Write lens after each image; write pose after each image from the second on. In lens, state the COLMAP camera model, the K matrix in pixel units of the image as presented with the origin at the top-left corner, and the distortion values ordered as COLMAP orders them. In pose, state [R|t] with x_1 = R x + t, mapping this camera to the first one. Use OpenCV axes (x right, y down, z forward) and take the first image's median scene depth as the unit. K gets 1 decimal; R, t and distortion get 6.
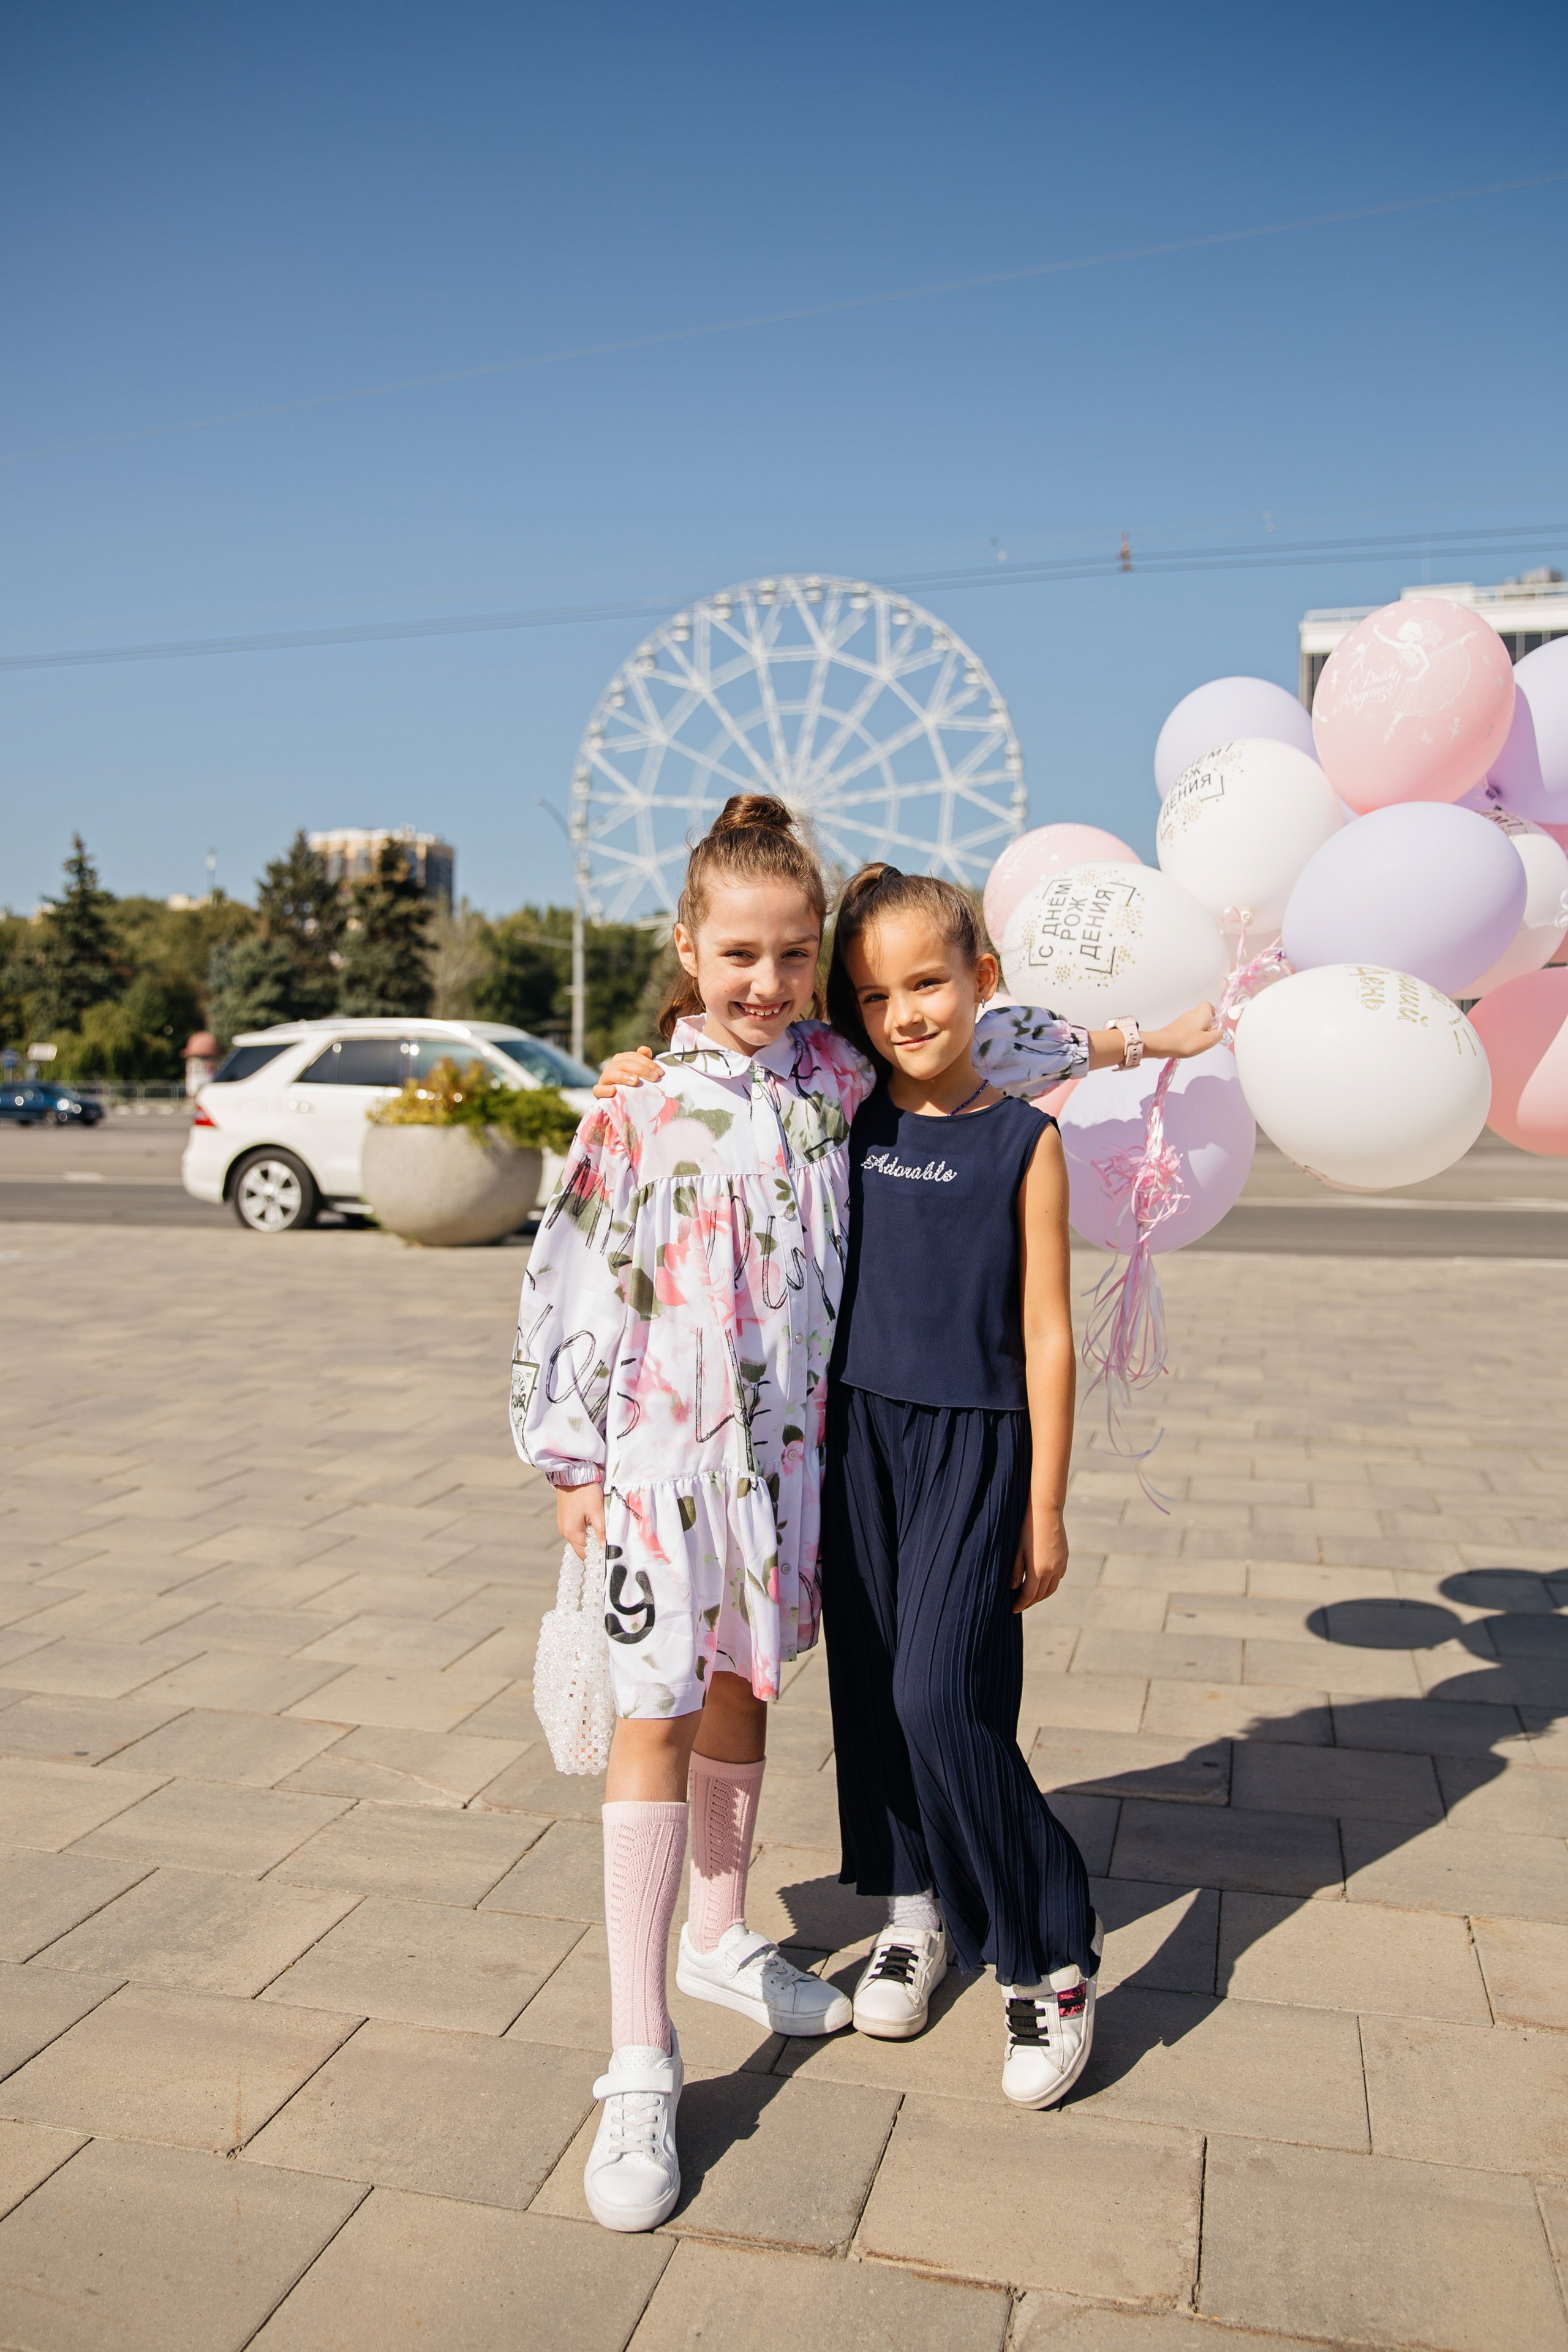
lens RADIAL K [[1999.4, 0, 736.4], [0, 1999.4, 1139.7], [0, 0, 1]] dist [-0.082173, 0.089380]
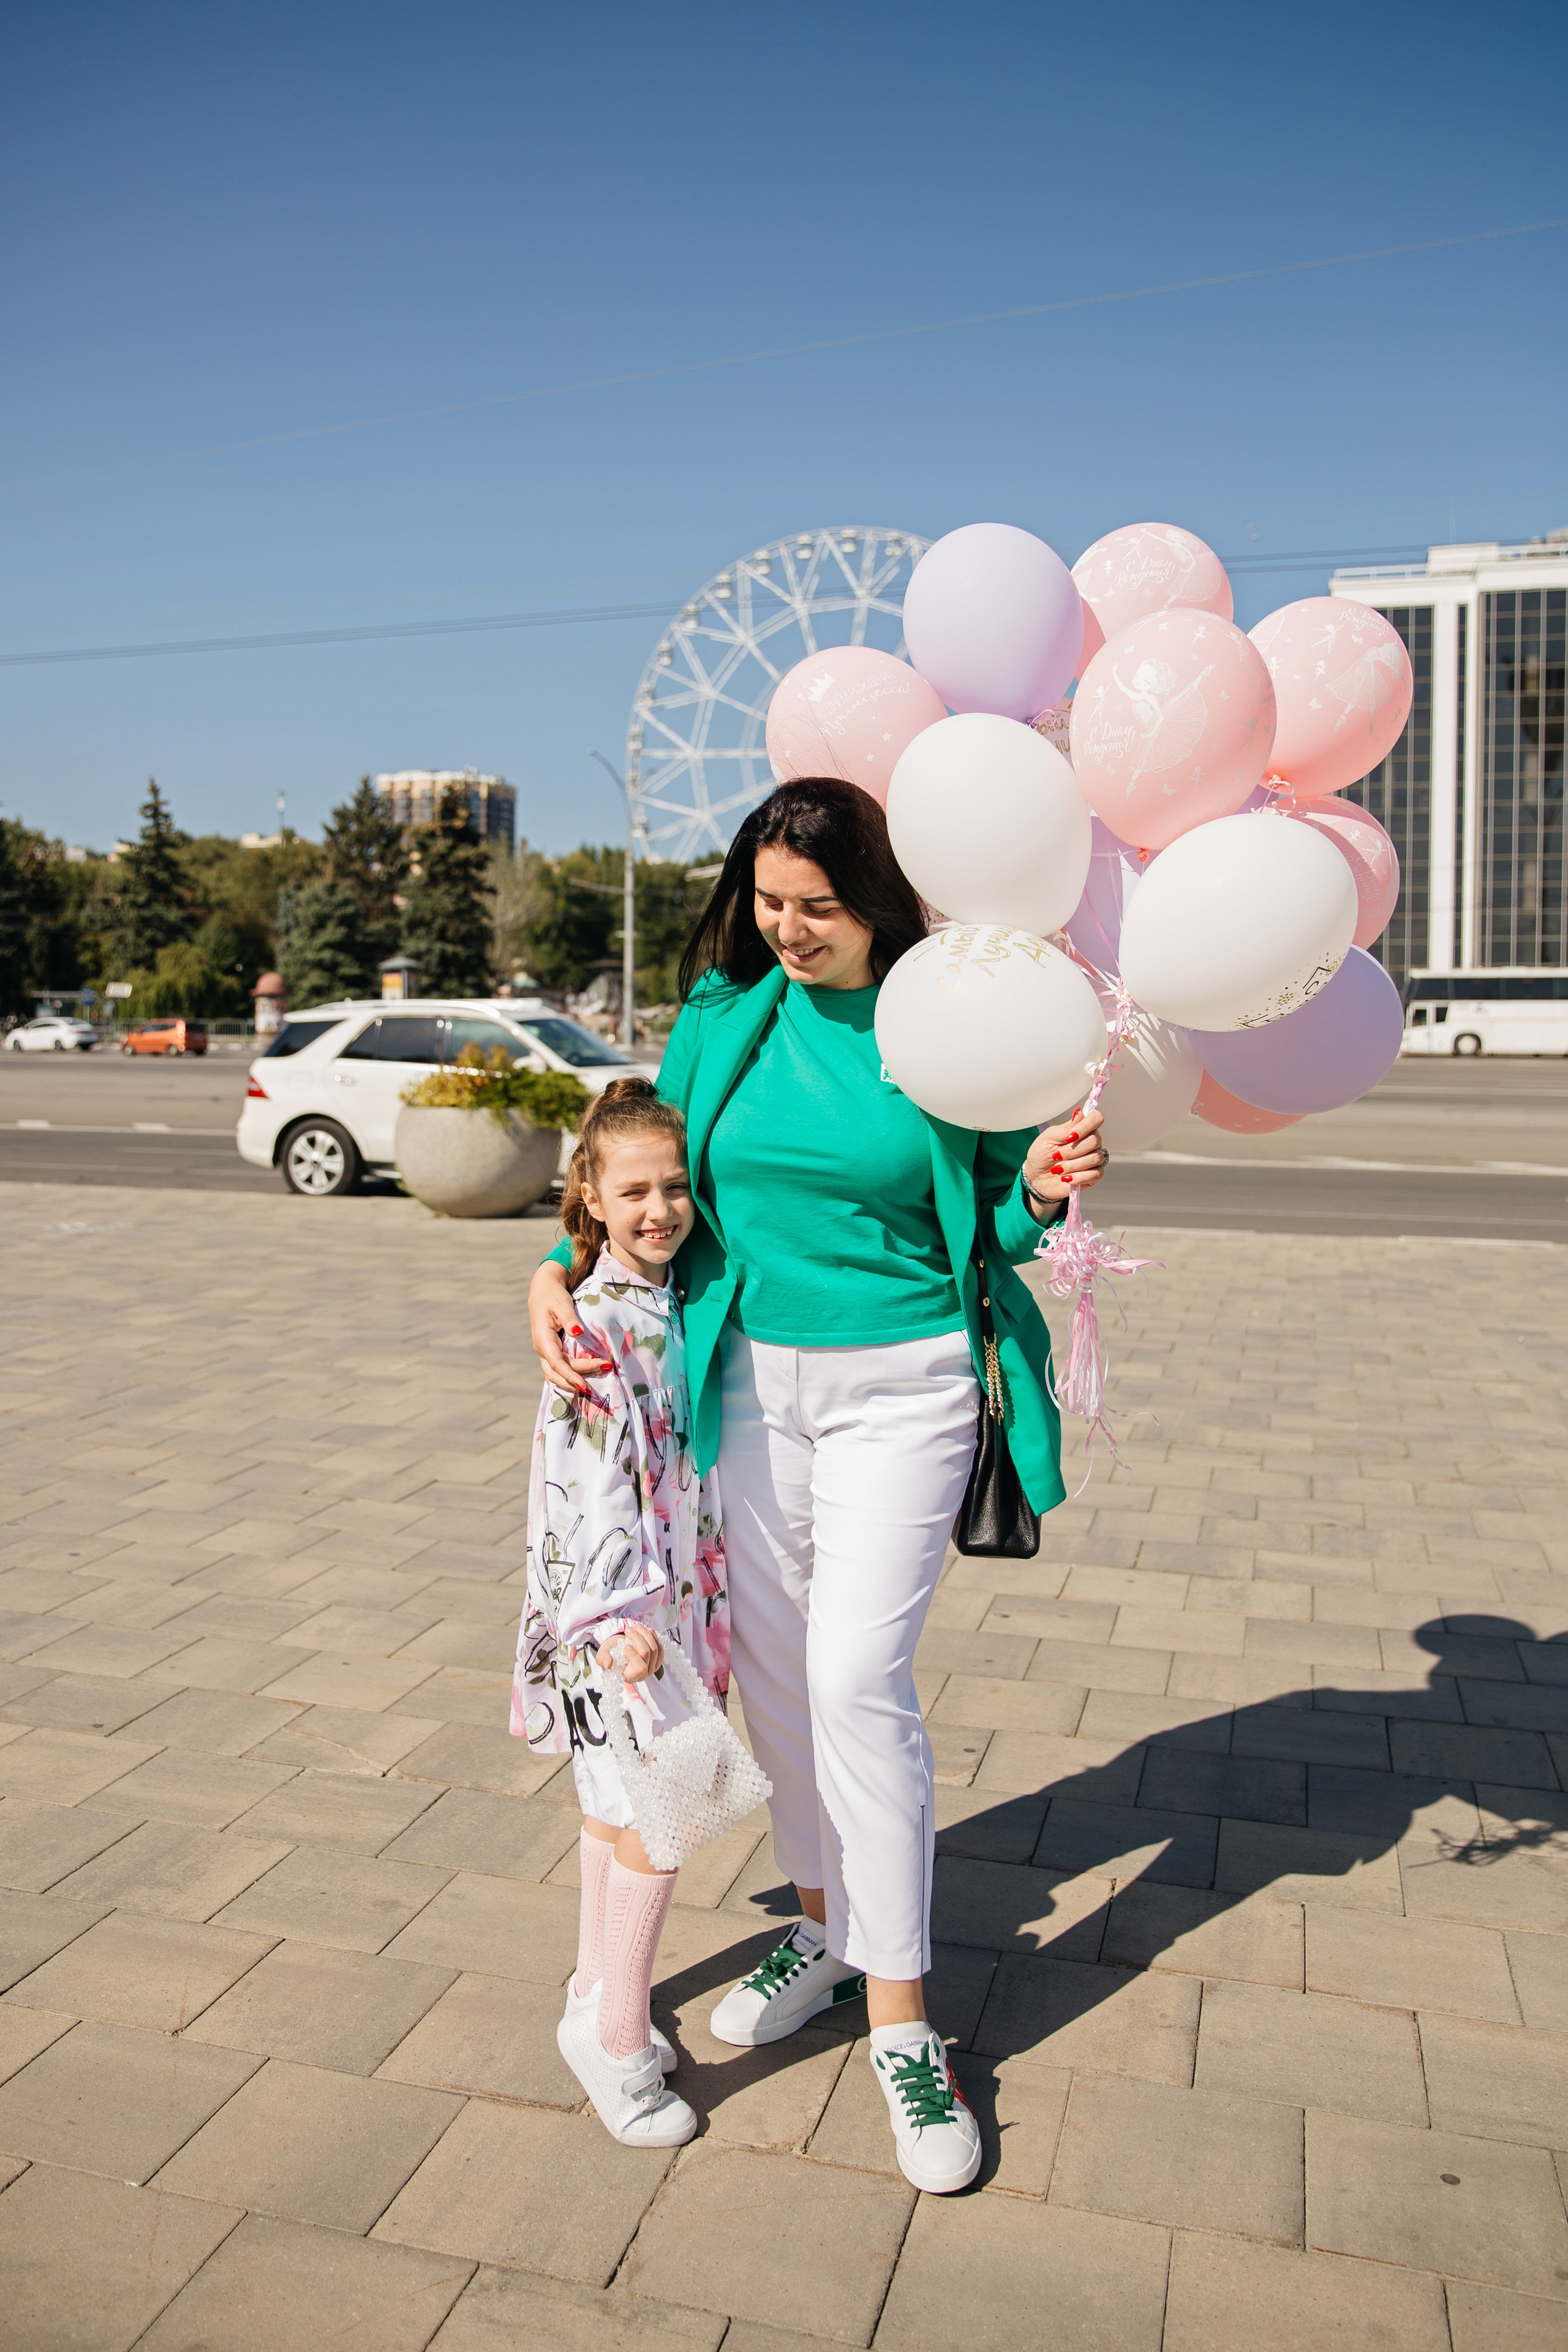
lens RADIAL K [[1934.9, 0, 732.1], [0, 1934.9, 1093.8], [0, 0, 1]] dist [-0.089162, 0.096785]
pose [[0.999577, 0.006404, -0.028381, 0.066712], [-0.006058, 0.999907, 0.012247, -0.069246], [0.028456, -0.012069, 0.999522, -0.133705]]
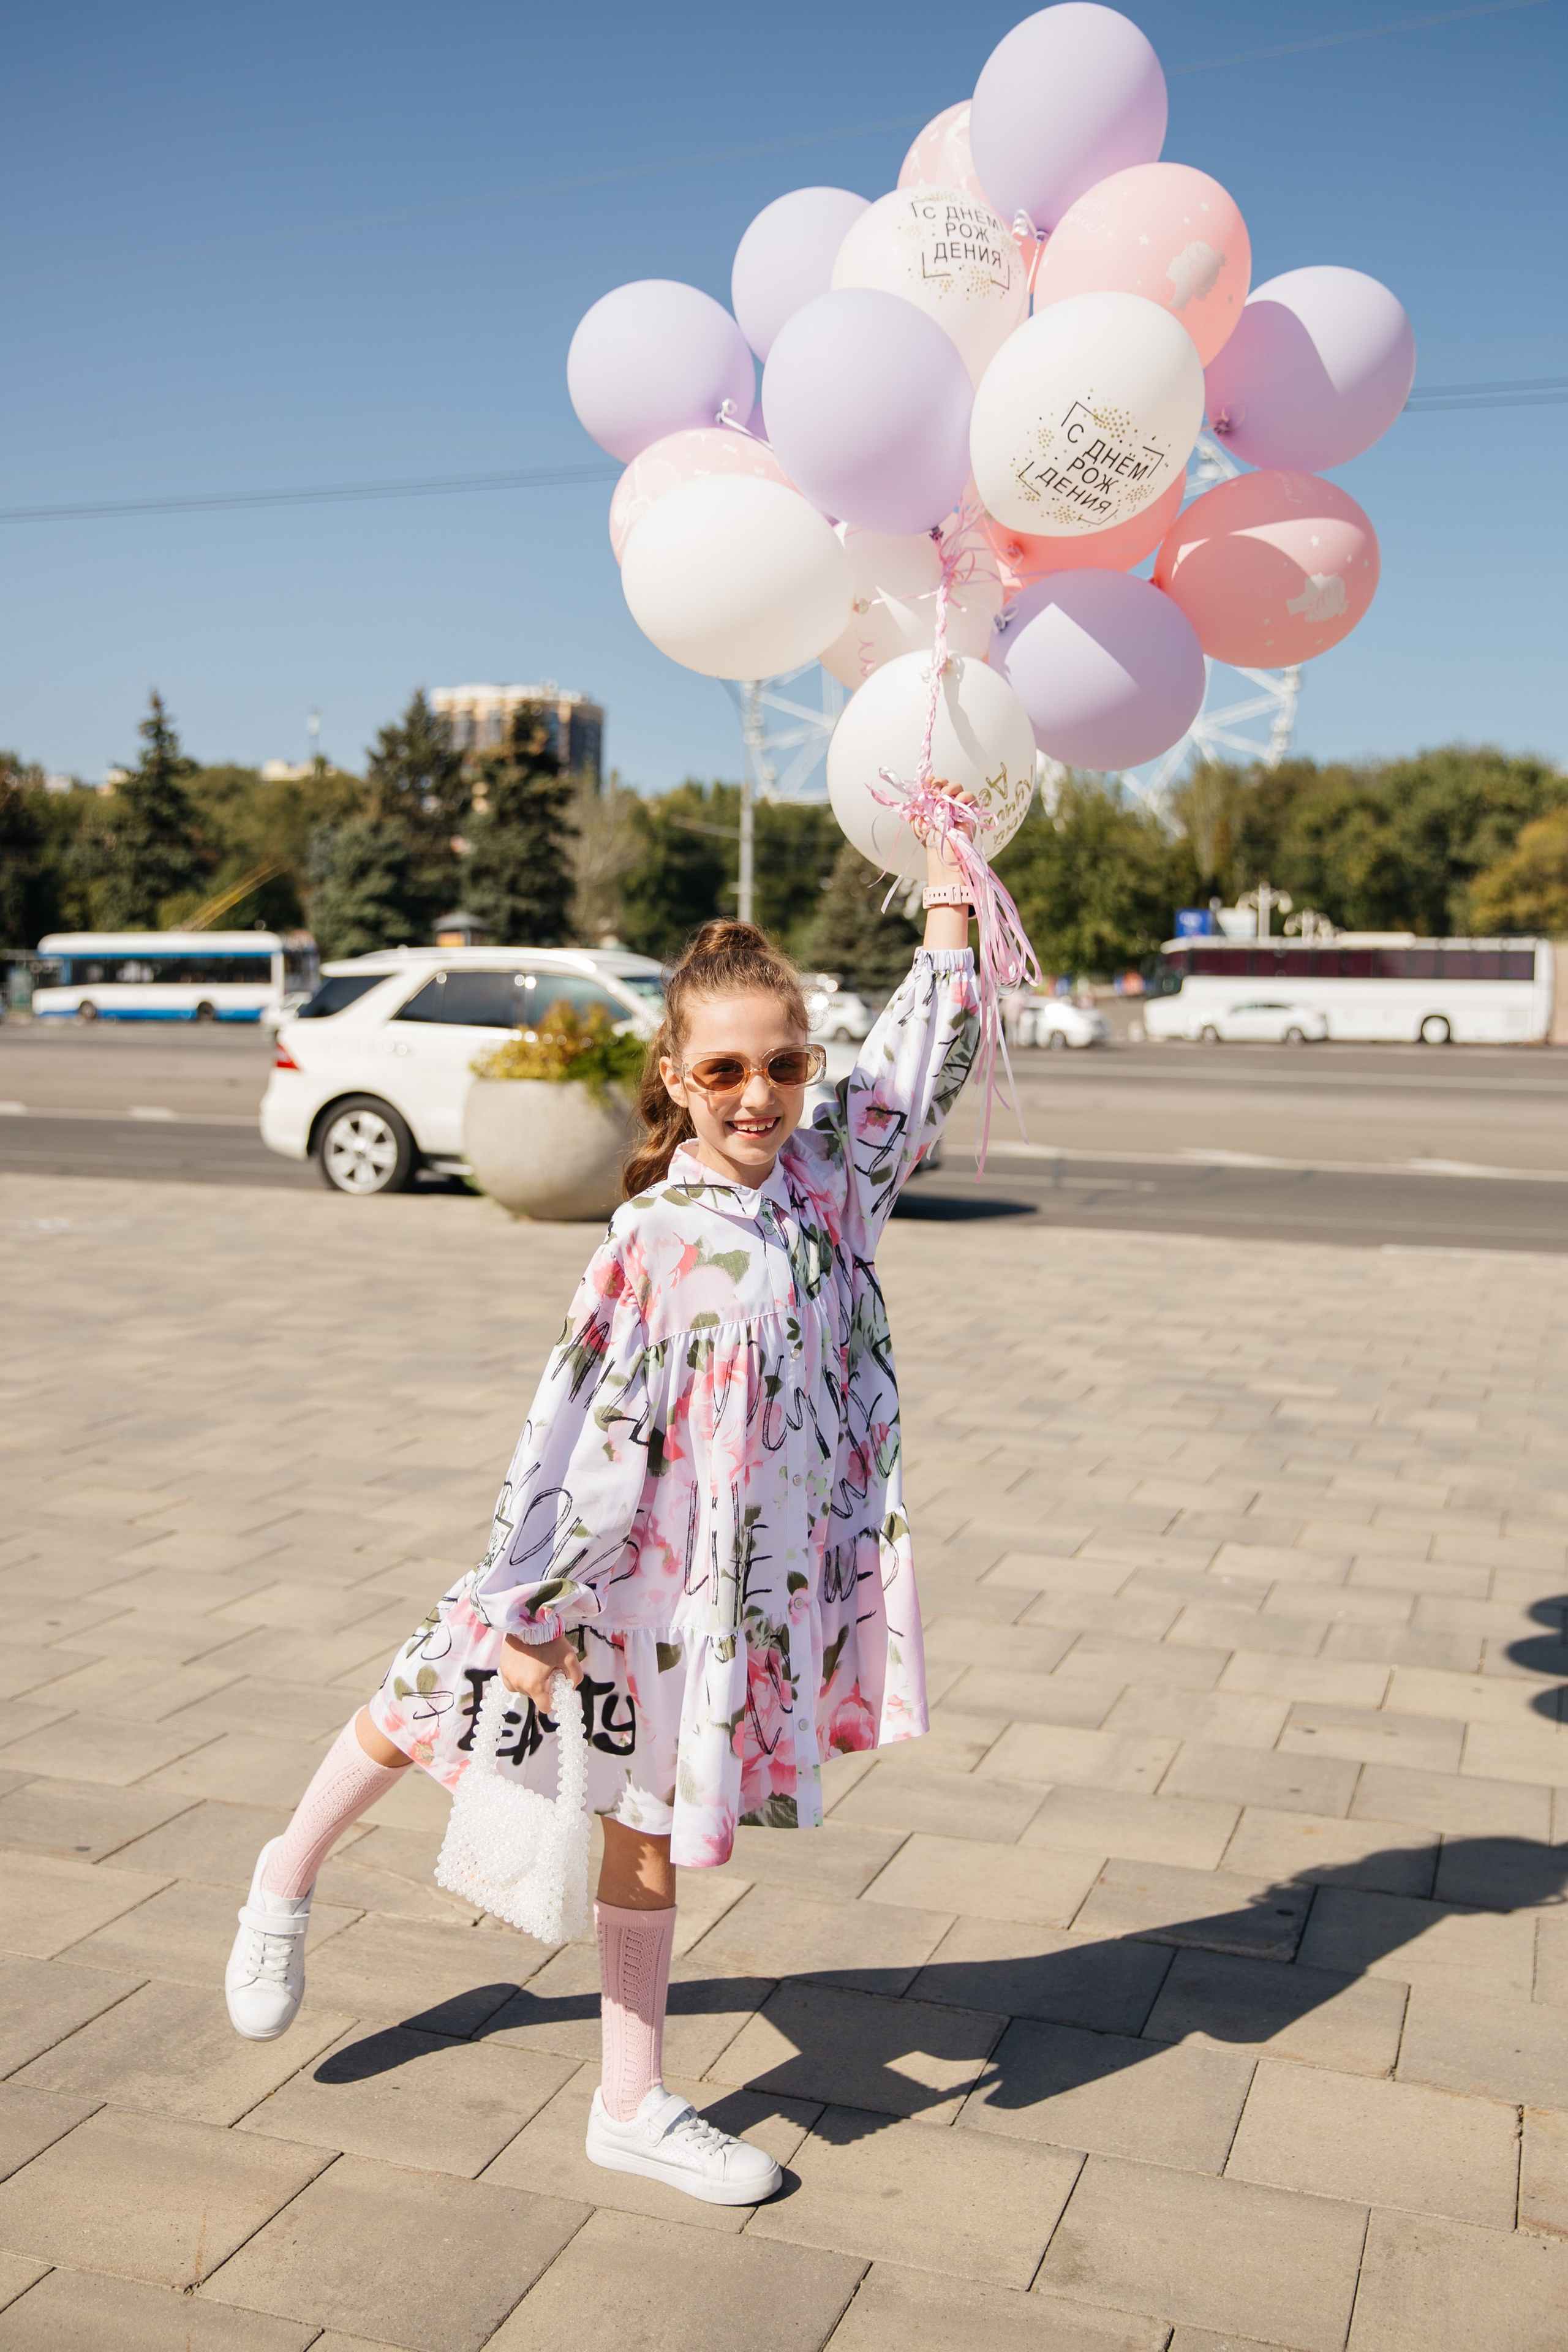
lens RADIAL K [[2409.0, 0, 753.7], [0, 2409.0, 1114.7], [0, 0, 1]] dist [-0.023432, 0.094659]
pose [[0.996915, 0.020232, -0.075831, 0.039993], [-0.018604, 0.999582, 0.022119, -0.041775], [0.076247, -0.020640, 0.996875, -0.069670]]
